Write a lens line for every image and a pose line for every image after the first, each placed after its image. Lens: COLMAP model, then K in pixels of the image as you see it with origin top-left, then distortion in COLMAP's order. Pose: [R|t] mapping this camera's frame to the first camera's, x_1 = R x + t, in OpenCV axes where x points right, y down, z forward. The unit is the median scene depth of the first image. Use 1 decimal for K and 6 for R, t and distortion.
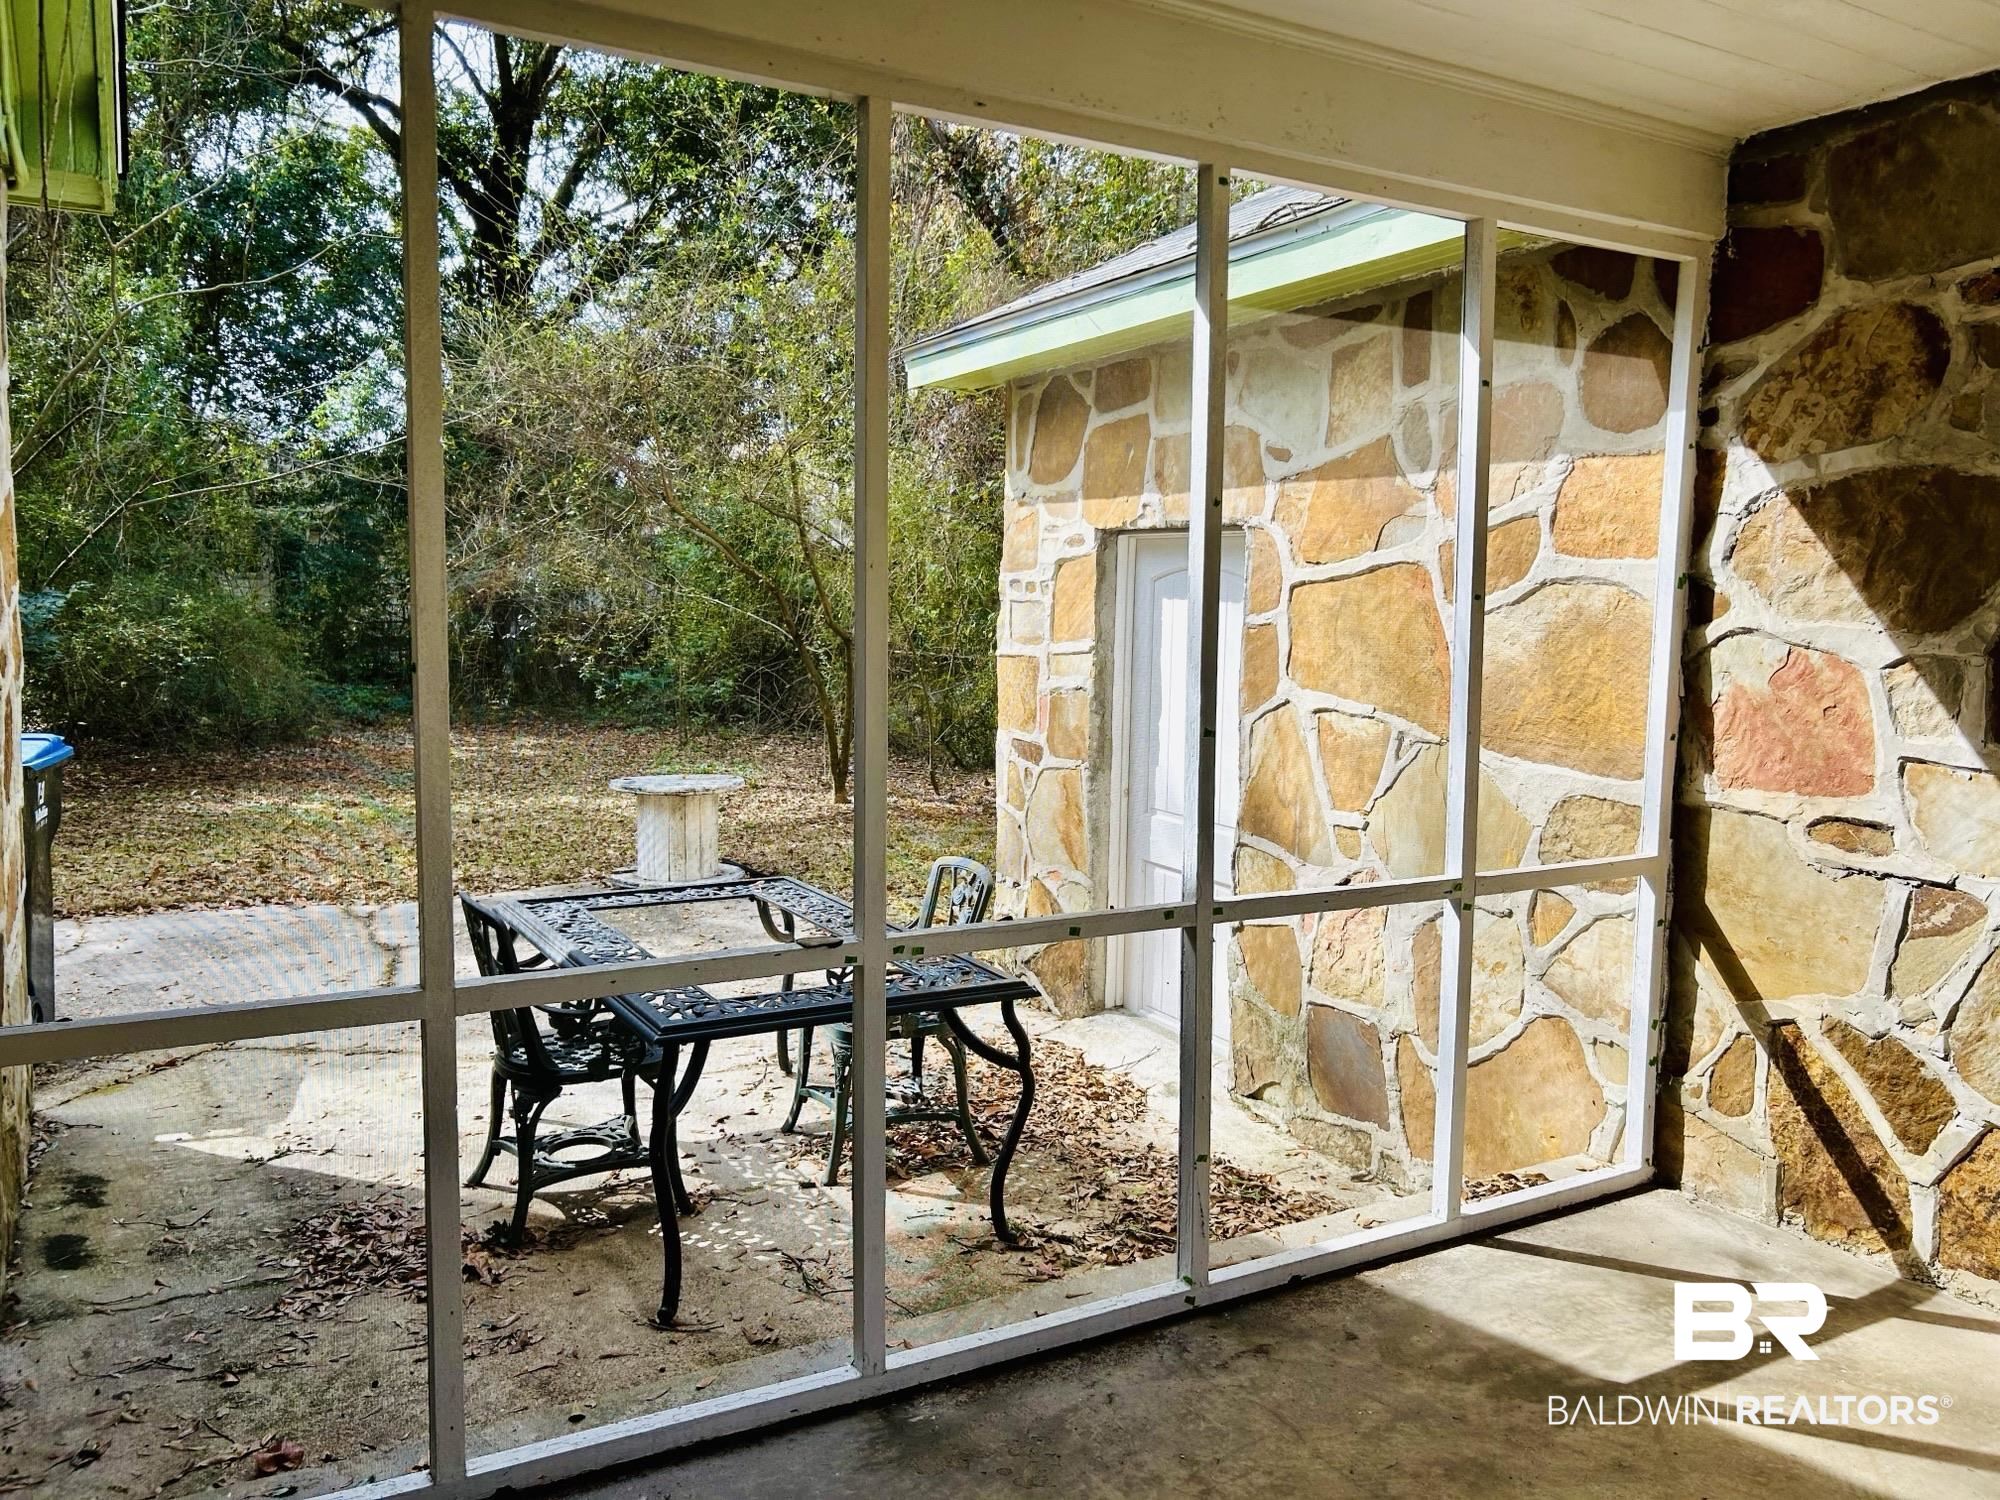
lens RADIAL K [[1510.8, 0, 1003.3], [0, 1510.8, 743.2], [0, 0, 1]] dist [0.045682, -0.059036]
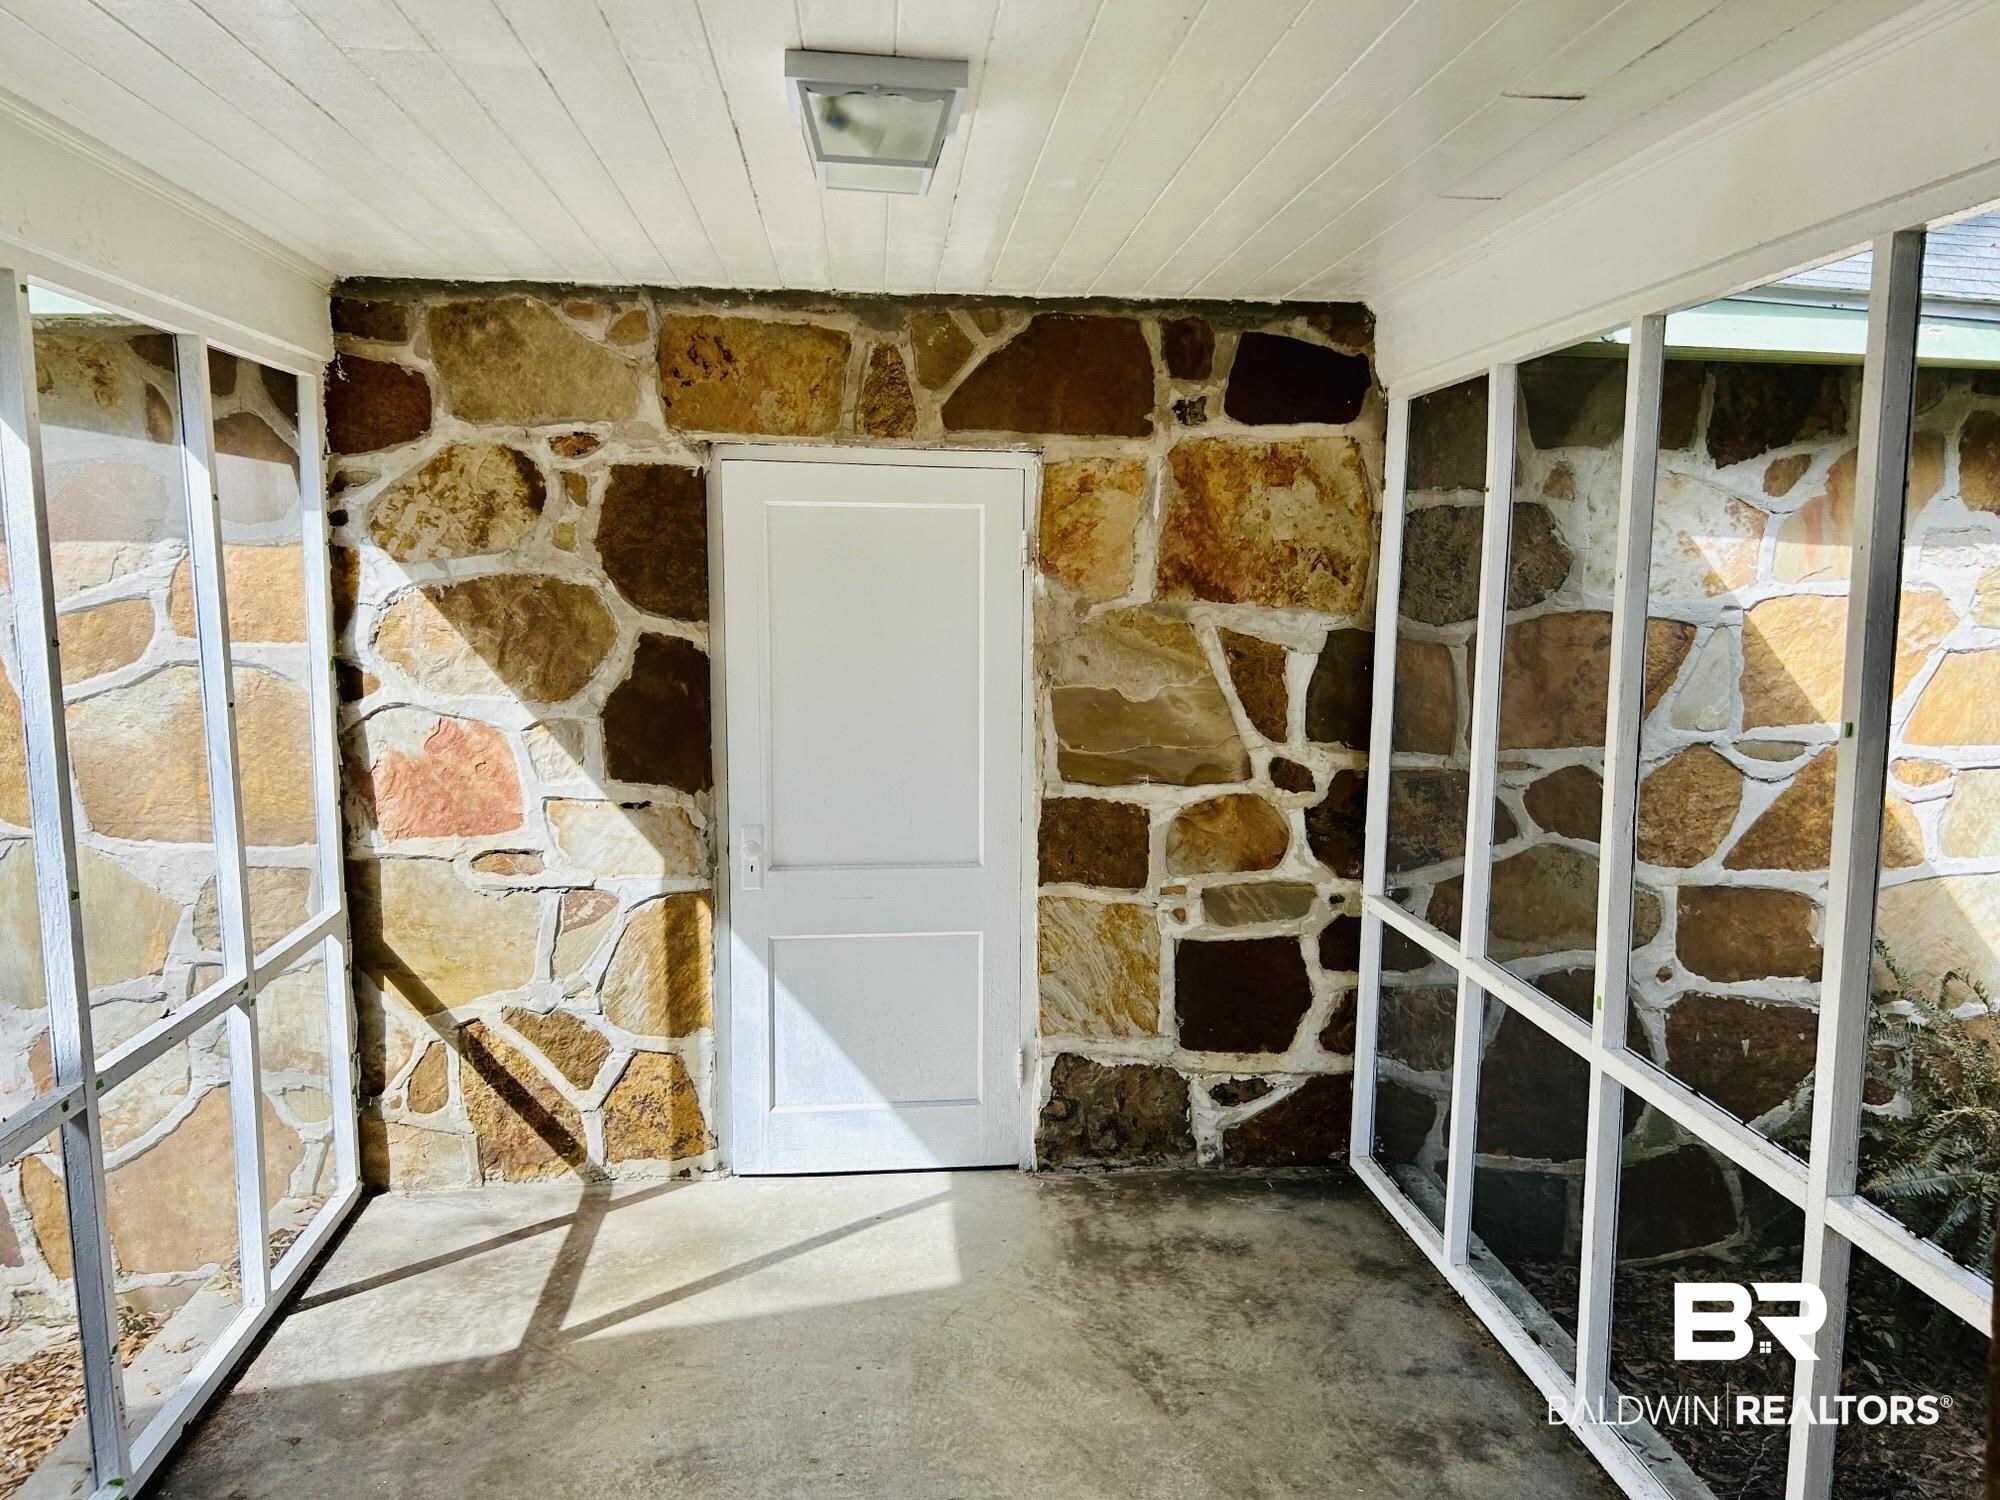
lens RADIAL K [[1501.9, 0, 1034.3], [0, 1501.9, 739.5], [0, 0, 1]] dist [0.033244, -0.048816]
pose [[0.391618, -0.119725, 0.912305, -0.394616], [0.089713, 0.991743, 0.091640, -0.114176], [-0.915744, 0.045958, 0.399125, 0.095293]]
